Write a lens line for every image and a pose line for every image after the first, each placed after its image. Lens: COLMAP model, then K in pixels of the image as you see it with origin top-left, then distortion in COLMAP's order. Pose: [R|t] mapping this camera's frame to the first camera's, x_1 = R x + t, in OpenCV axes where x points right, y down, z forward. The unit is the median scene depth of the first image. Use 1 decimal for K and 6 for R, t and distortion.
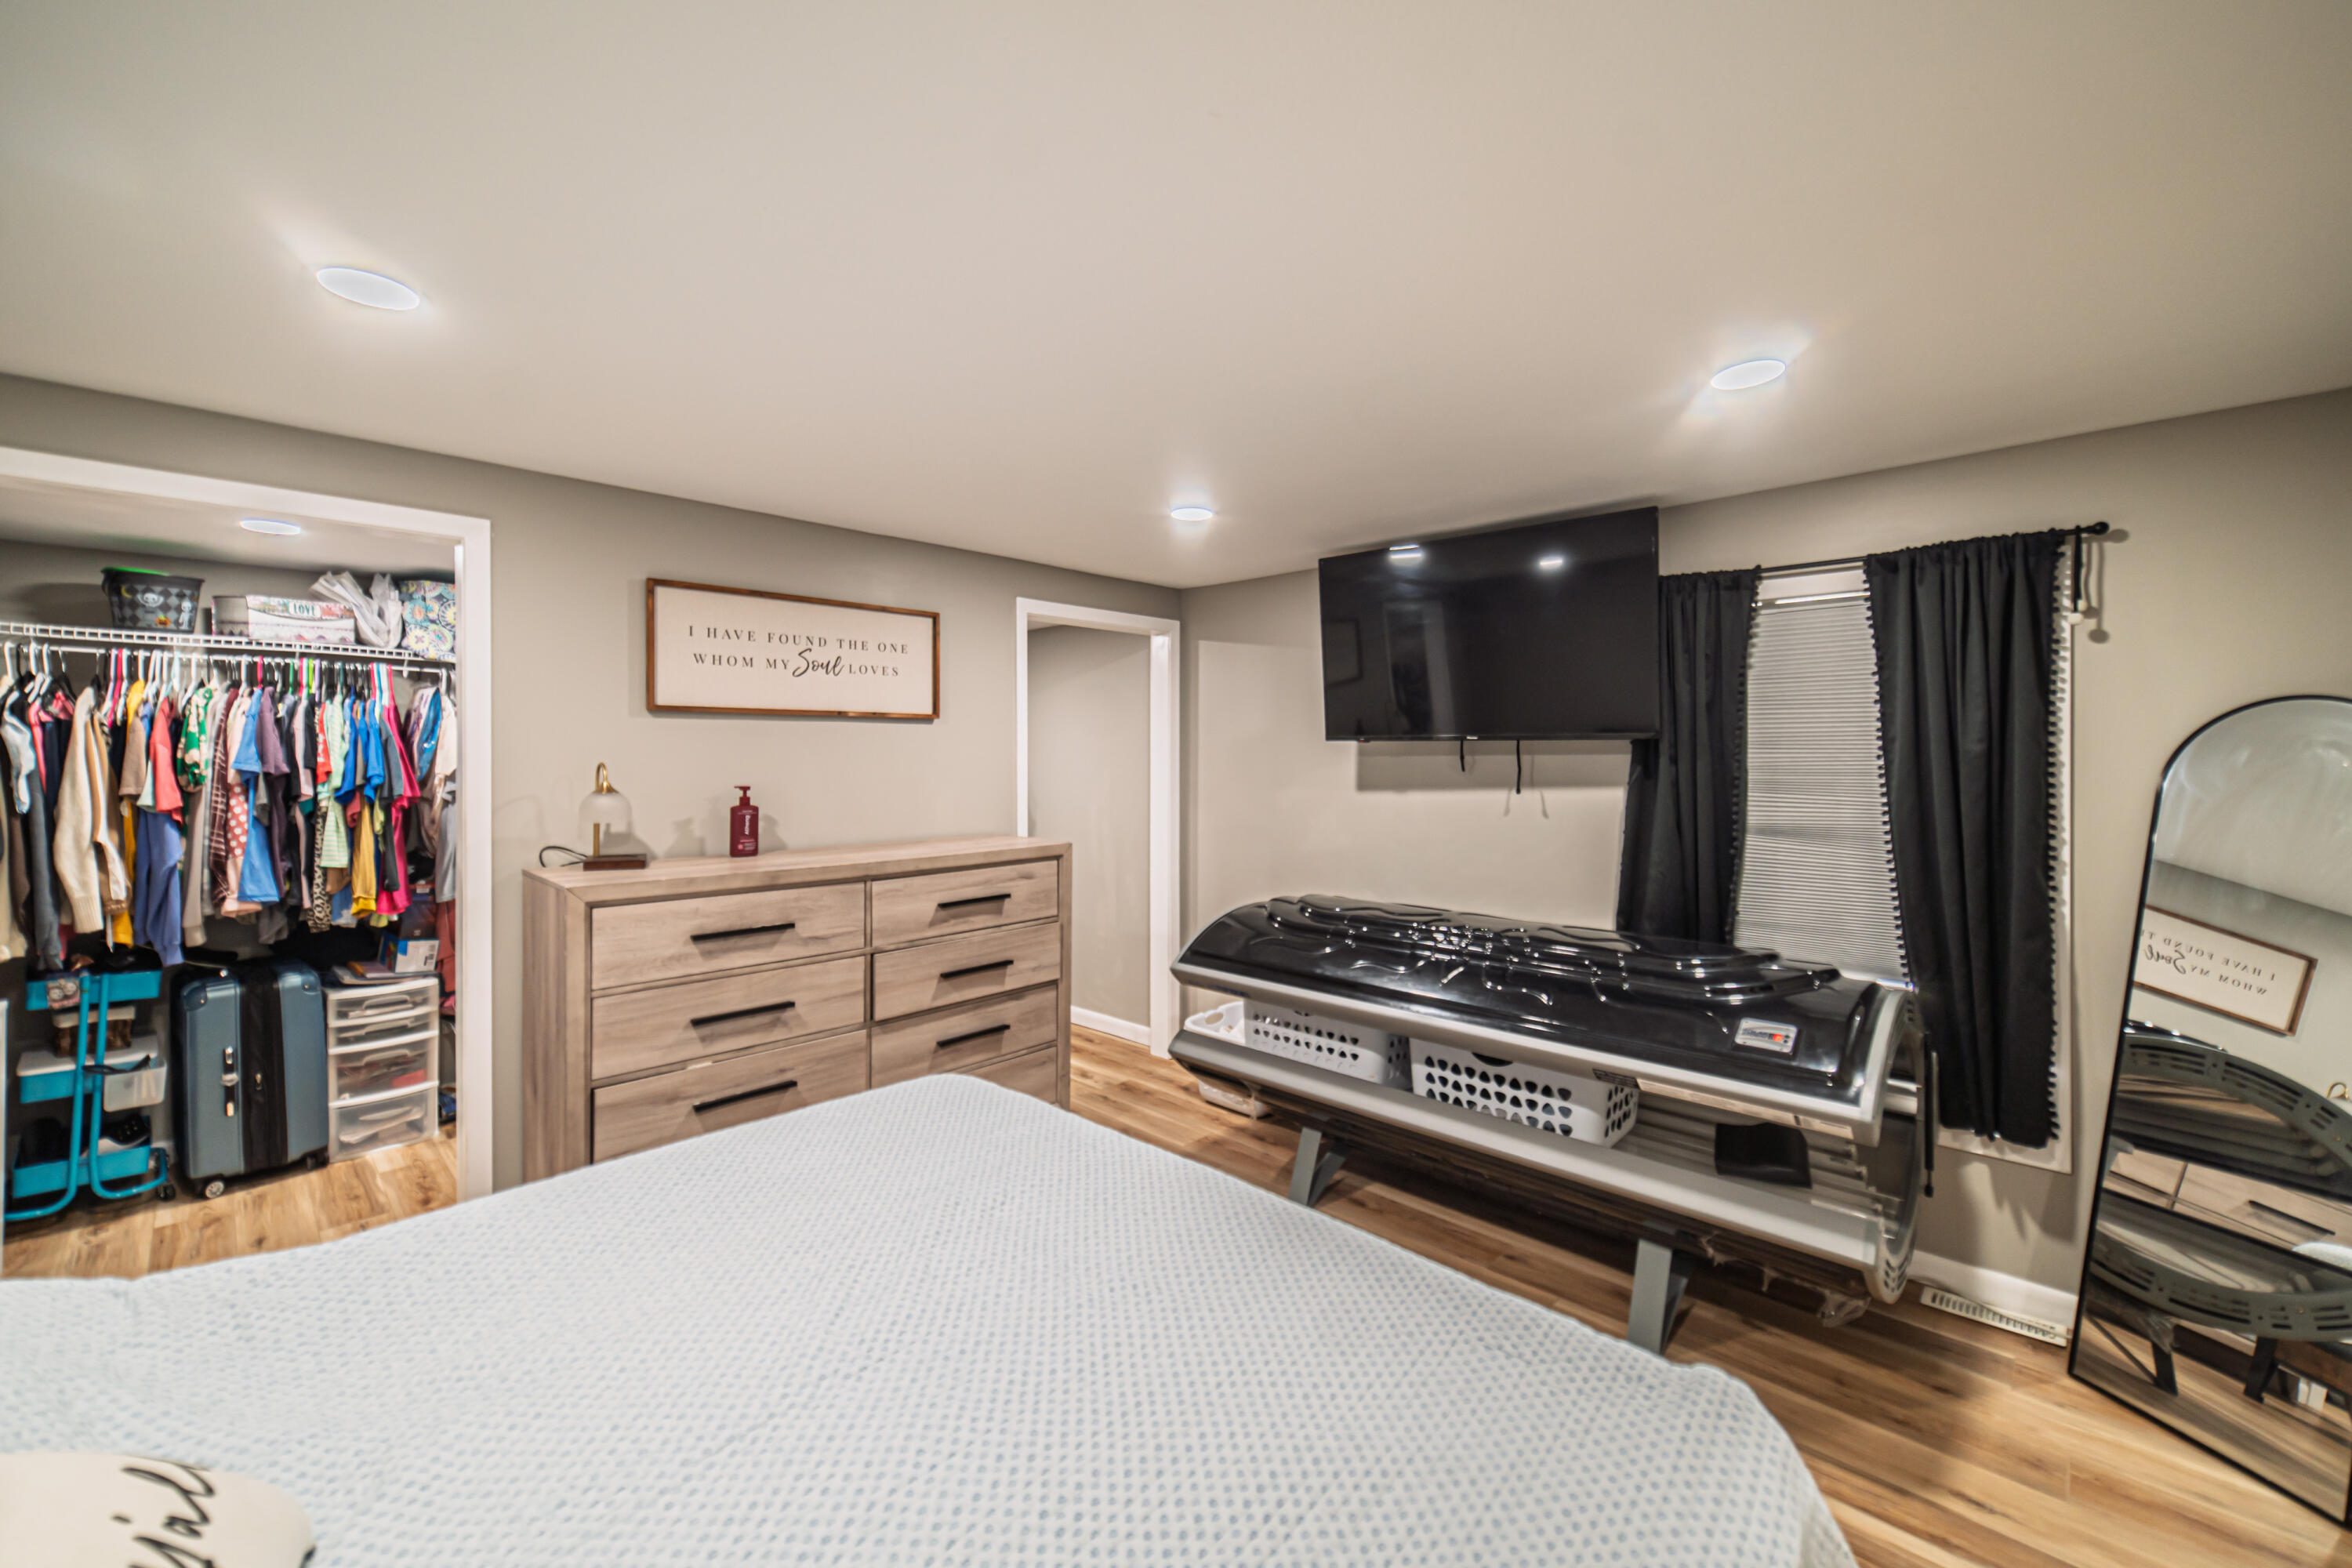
lens RADIAL K [[919.2, 0, 1191.5], [0, 919.2, 771.8], [0, 0, 1]] dist [0.002056, 0.000520]
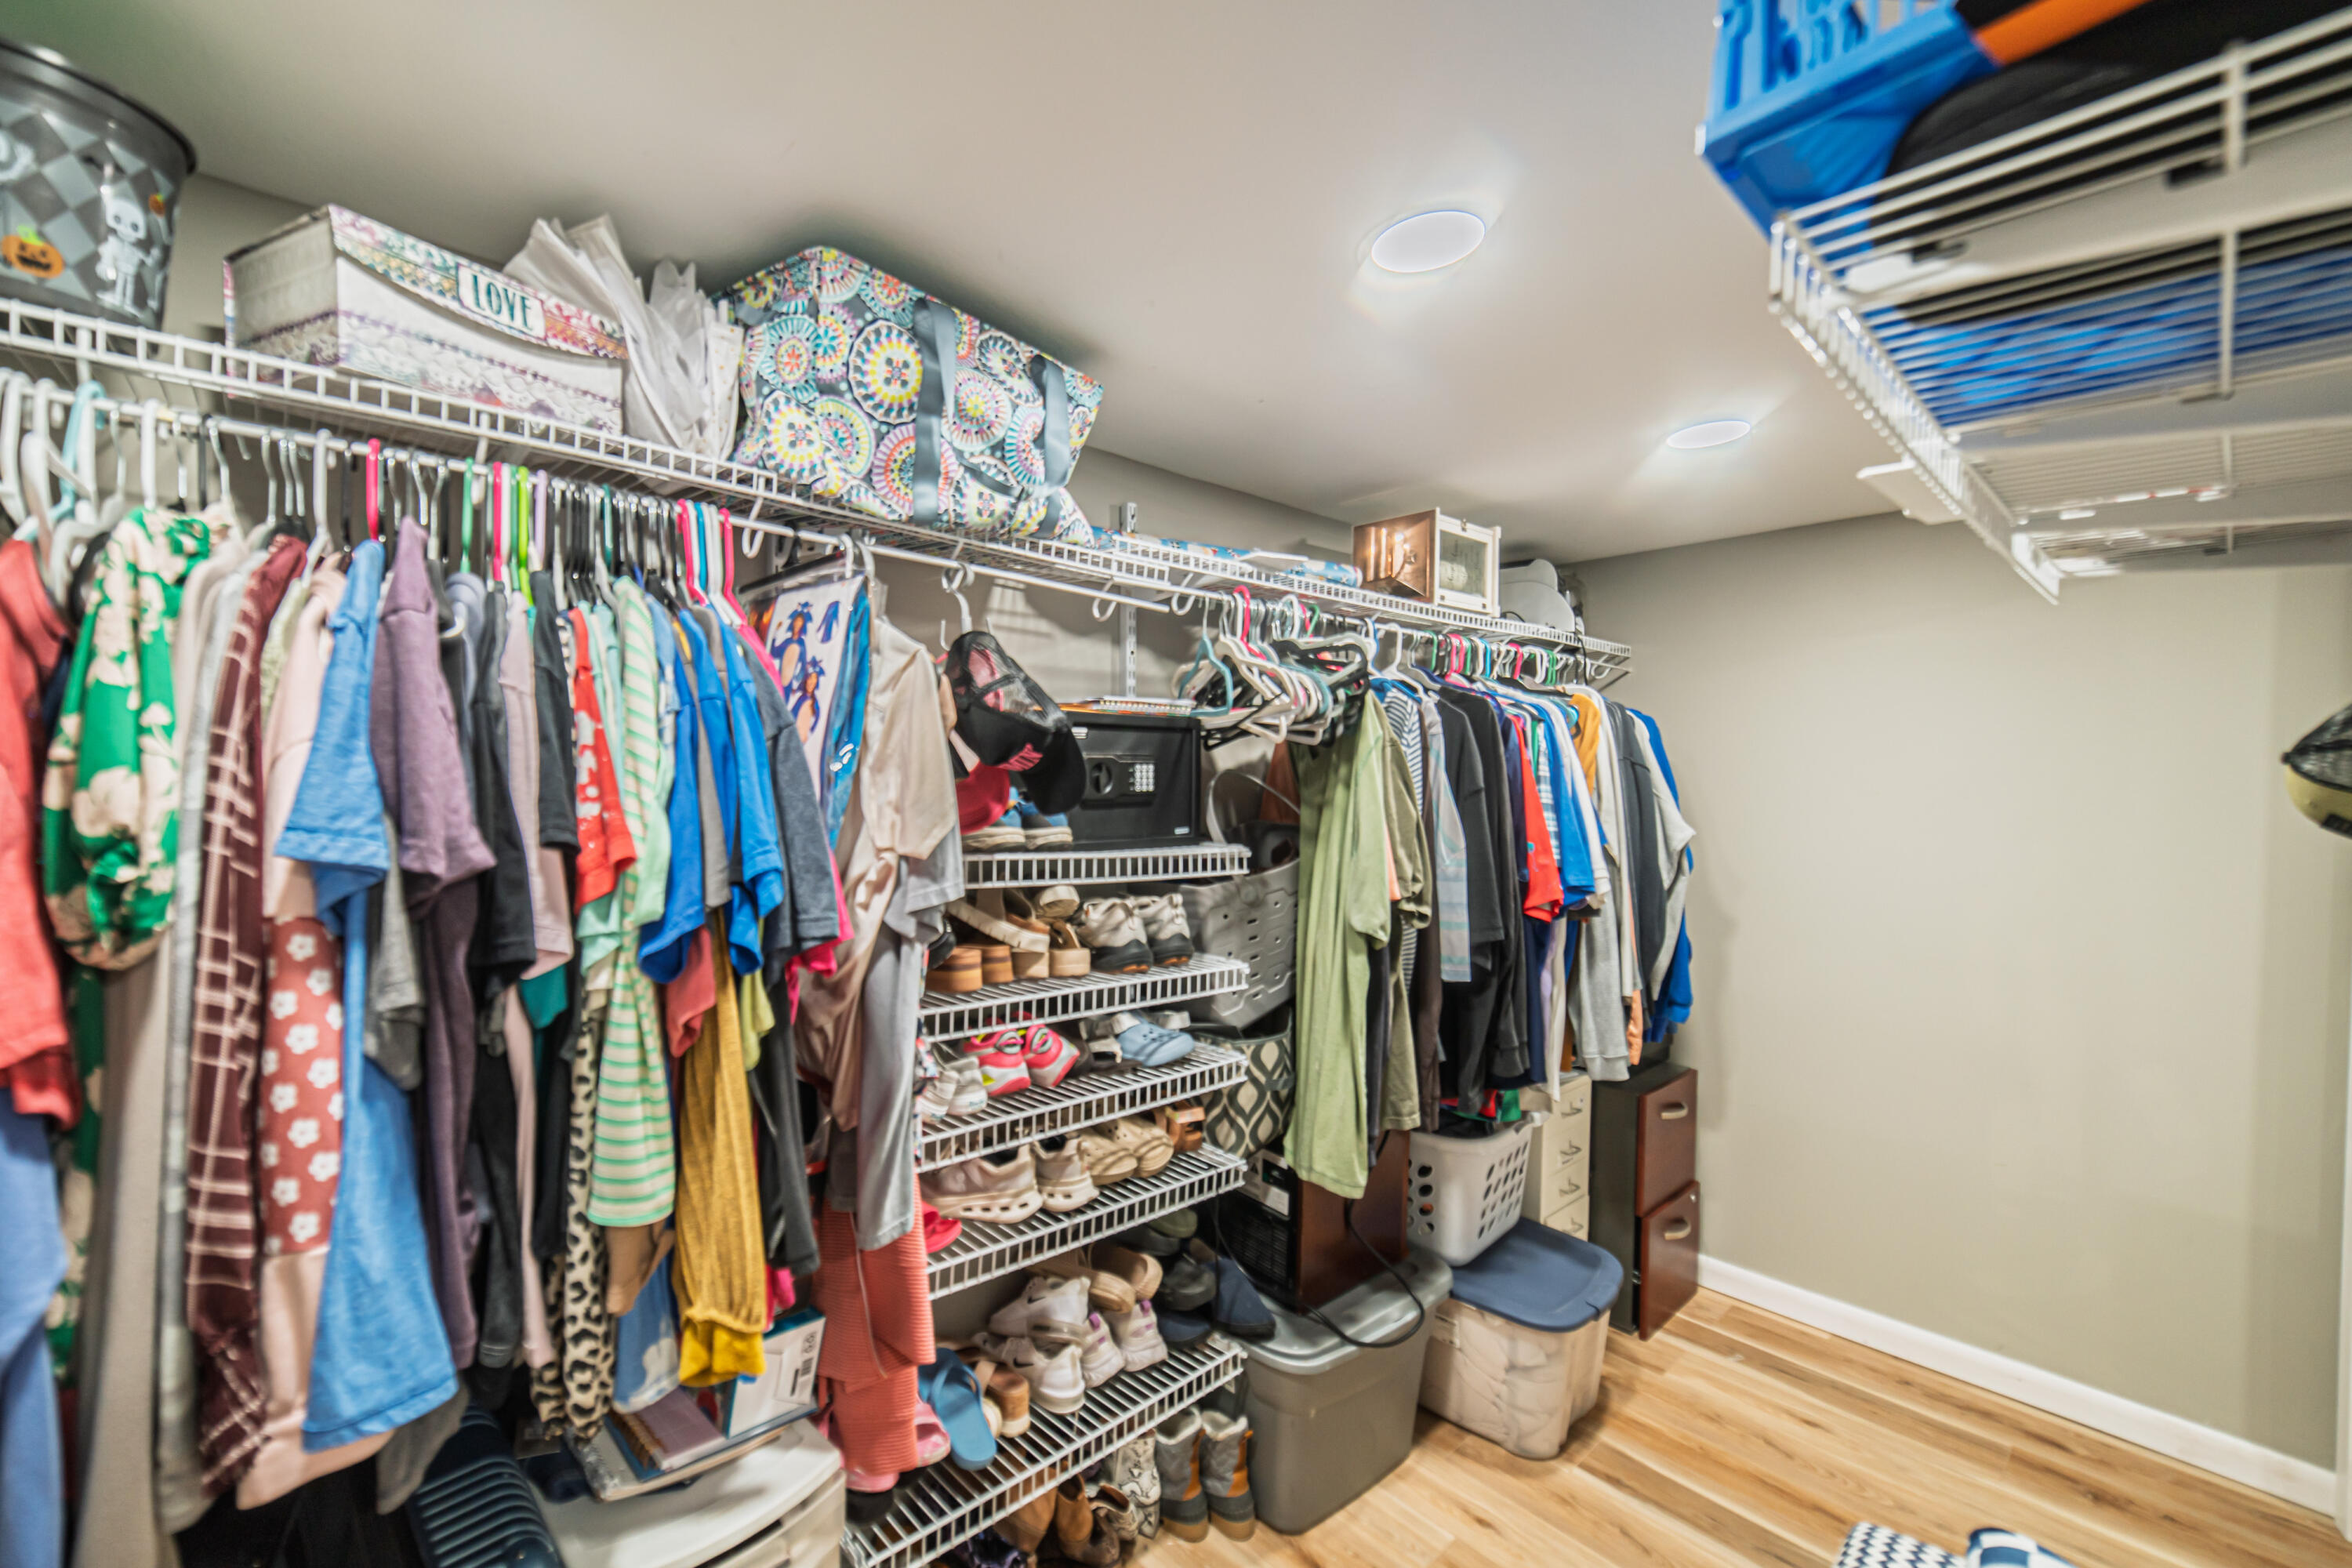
lens RADIAL K [[1063.7, 0, 1176.0], [0, 1063.7, 812.5], [0, 0, 1]] dist [0.000244, 0.000913]
pose [[0.993137, 0.007387, -0.116724, -0.759501], [-0.006074, 0.999914, 0.011602, -0.017572], [0.116799, -0.010813, 0.993097, 0.734796]]
